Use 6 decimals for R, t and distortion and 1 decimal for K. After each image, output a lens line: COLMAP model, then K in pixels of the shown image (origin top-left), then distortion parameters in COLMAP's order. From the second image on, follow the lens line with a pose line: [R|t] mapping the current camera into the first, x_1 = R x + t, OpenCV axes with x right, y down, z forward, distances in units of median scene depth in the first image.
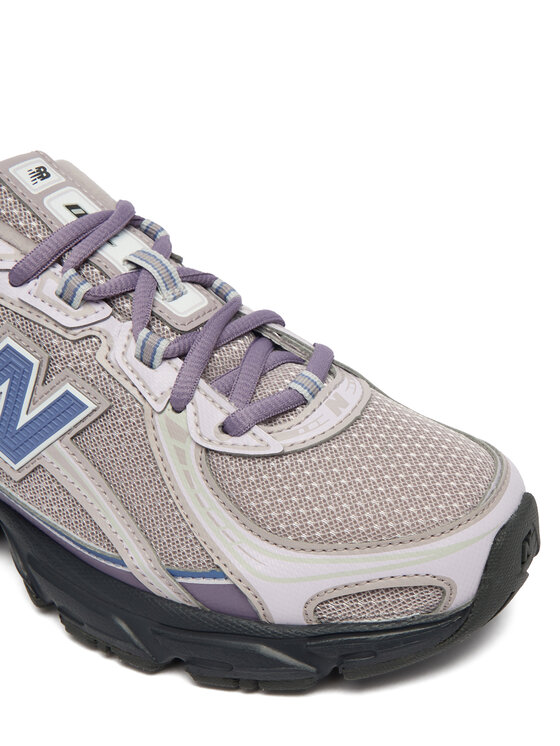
lens RADIAL K [[1078.2, 0, 281.3], [0, 1078.2, 376.7], [0, 0, 1]] dist [-0.003423, 0.000000]
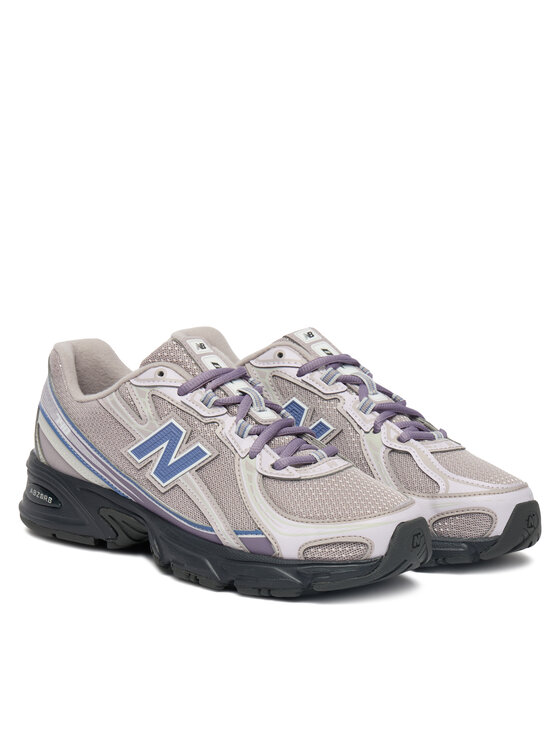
lens RADIAL K [[1936.2, 0, 278.0], [0, 1936.2, 371.6], [0, 0, 1]] dist [0.868670, 0.000000]
pose [[0.984187, 0.110581, -0.138378, 0.416414], [-0.151084, 0.931848, -0.329897, 1.027884], [0.092467, 0.345587, 0.933820, -2.321855]]
